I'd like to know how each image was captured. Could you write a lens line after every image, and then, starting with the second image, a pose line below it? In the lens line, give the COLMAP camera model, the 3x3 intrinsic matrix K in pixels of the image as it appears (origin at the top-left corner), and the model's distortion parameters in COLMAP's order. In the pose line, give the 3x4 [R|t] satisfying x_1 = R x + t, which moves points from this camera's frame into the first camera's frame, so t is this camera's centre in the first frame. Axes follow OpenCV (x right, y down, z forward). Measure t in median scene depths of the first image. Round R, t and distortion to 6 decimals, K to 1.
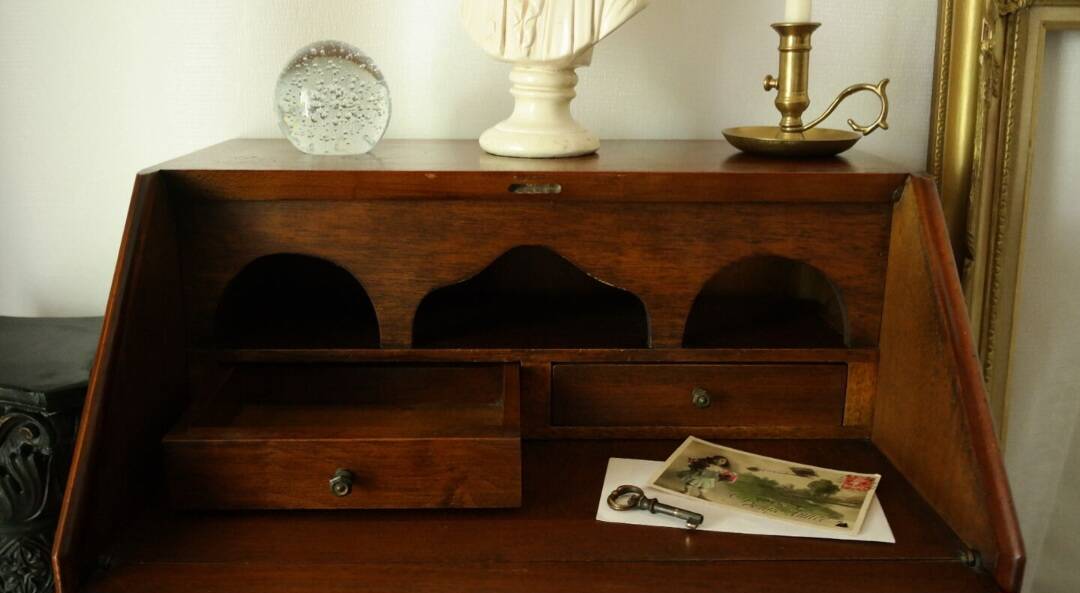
lens RADIAL K [[939.2, 0, 536.5], [0, 939.2, 270.8], [0, 0, 1]] dist [-0.005236, 0.013996]
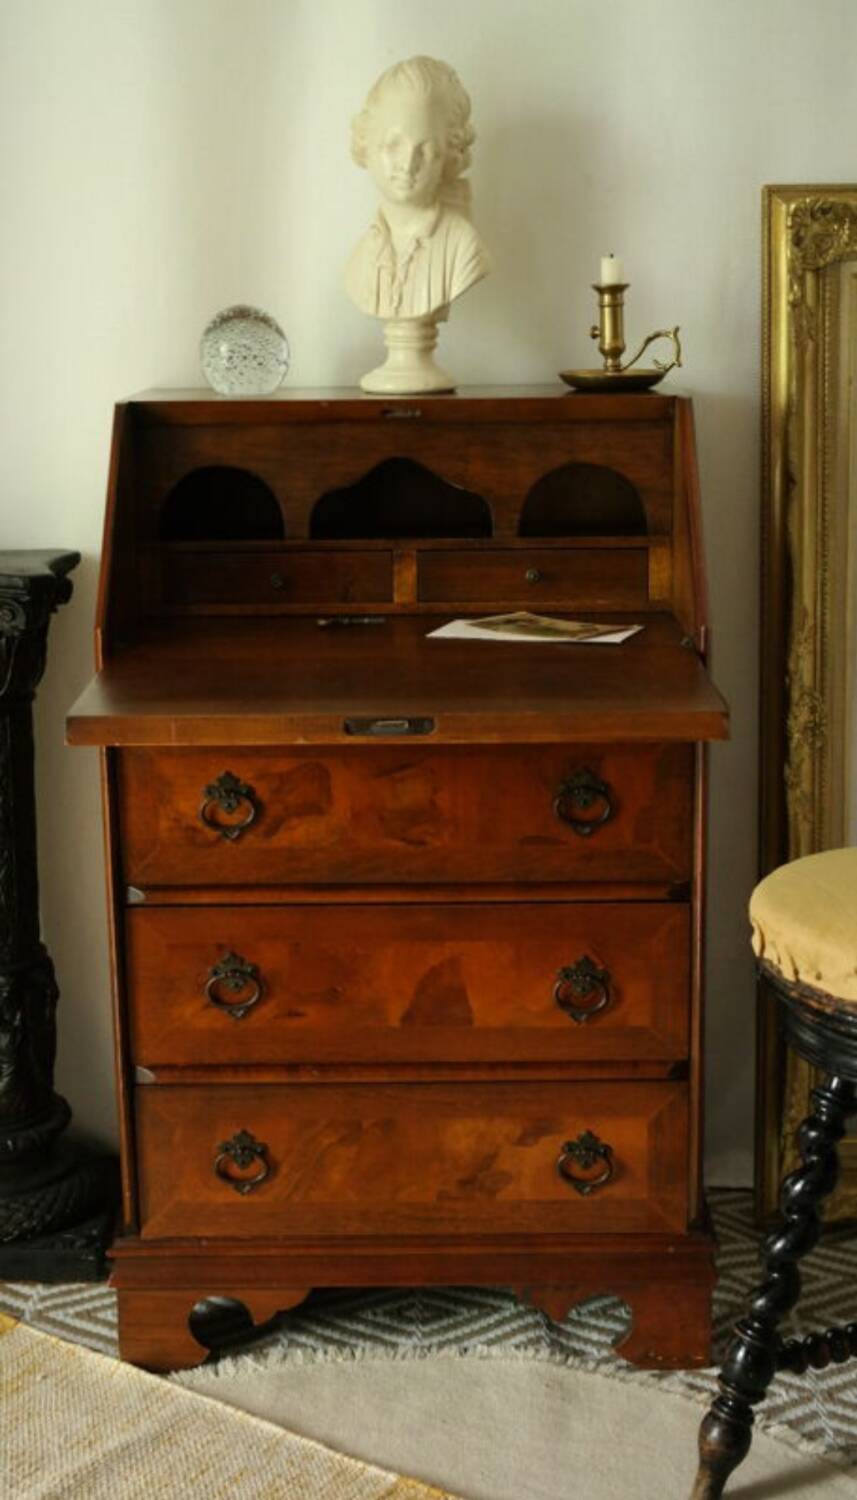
lens RADIAL K [[2537.3, 0, 421.0], [0, 2537.3, 751.4], [0, 0, 1]] dist [0.072621, 0.000000]
pose [[0.999049, -0.011545, -0.042046, 0.169689], [0.009589, 0.998876, -0.046421, 0.551879], [0.042535, 0.045973, 0.998037, -2.544293]]
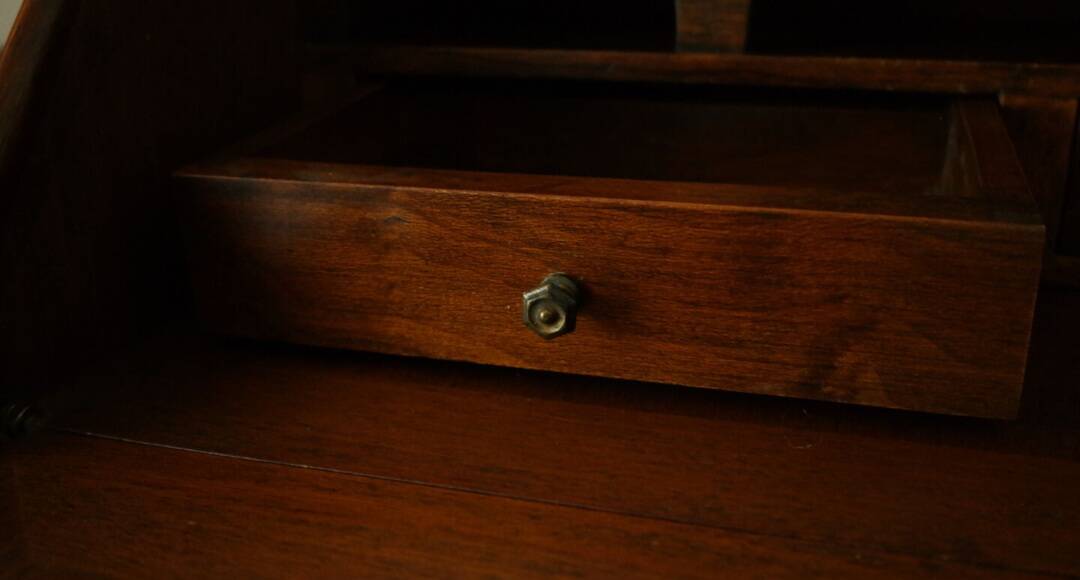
lens RADIAL K [[1041.6, 0, 549.3], [0, 1041.6, 288.4], [0, 0, 1]] dist [-0.022876, 0.000000]
pose [[0.953960, 0.086265, -0.287262, -0.070815], [-0.056399, 0.992255, 0.110680, 0.147058], [0.294584, -0.089383, 0.951436, 0.499405]]
